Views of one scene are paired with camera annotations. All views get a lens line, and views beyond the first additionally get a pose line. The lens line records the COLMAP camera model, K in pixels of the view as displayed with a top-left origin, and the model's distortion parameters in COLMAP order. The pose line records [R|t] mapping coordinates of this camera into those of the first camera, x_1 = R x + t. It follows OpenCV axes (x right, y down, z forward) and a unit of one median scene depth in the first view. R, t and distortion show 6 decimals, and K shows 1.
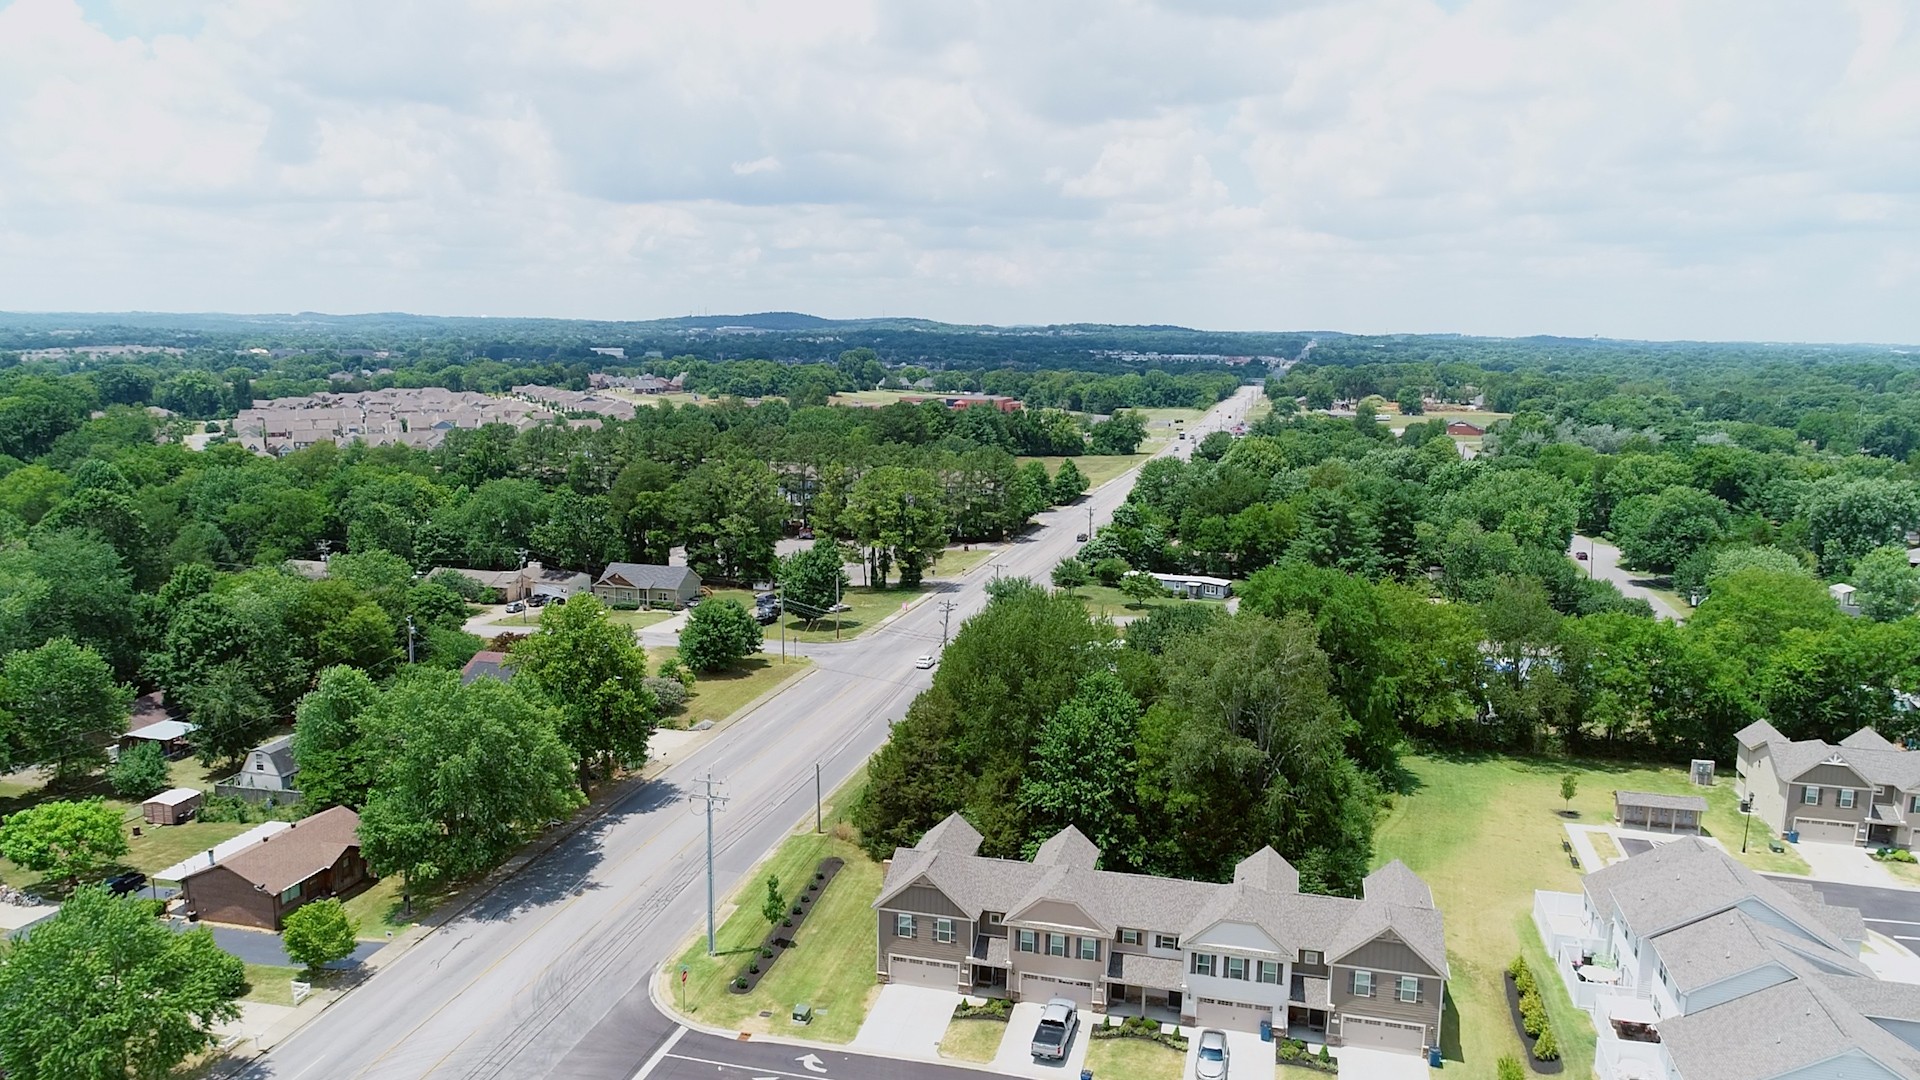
lens RADIAL K [[1305.6, 0, 963.3], [0, 1305.6, 539.2], [0, 0, 1]] dist [-0.005819, 0.000333]
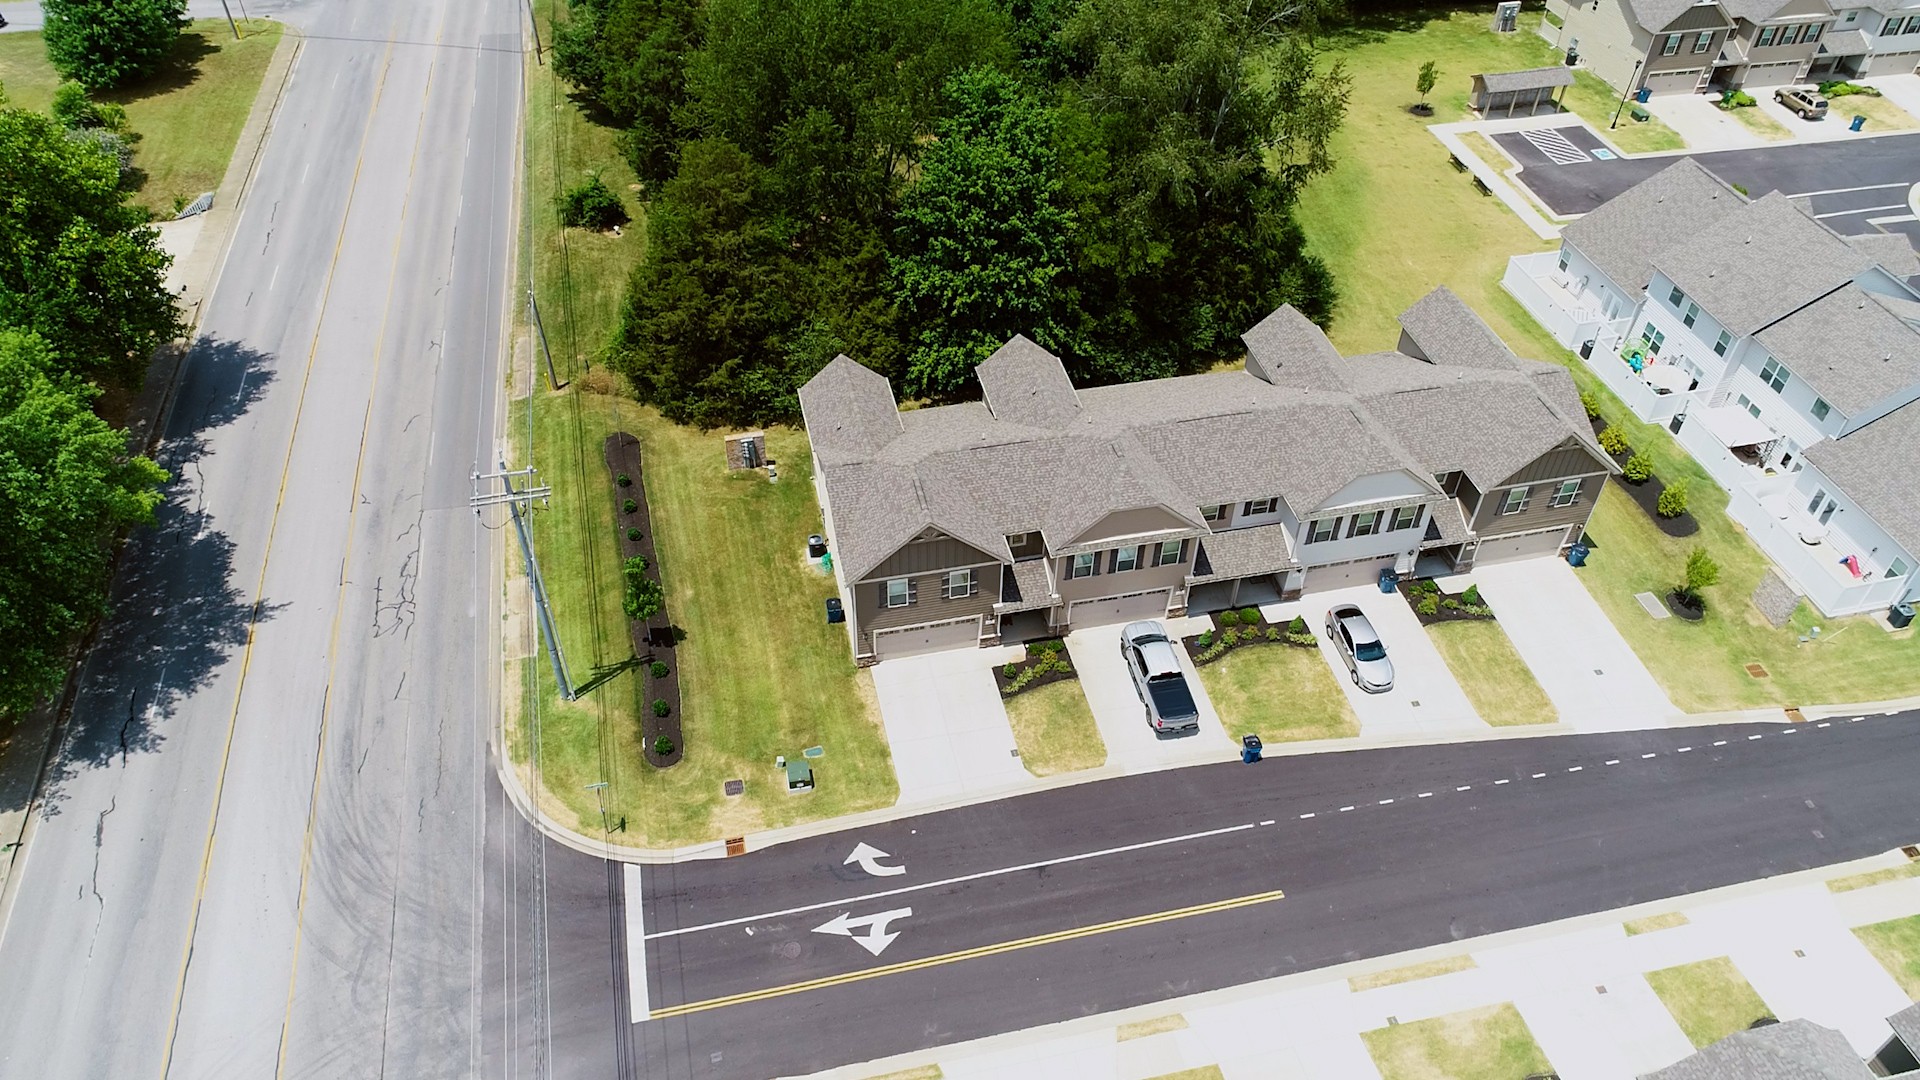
lens RADIAL K [[1305.6, 0, 955.2], [0, 1305.6, 547.5], [0, 0, 1]] dist [-0.005819, 0.000333]
pose [[0.893713, -0.309136, 0.325133, -0.184078], [0.070176, 0.812116, 0.579261, -0.076073], [-0.443116, -0.494877, 0.747492, 0.434047]]
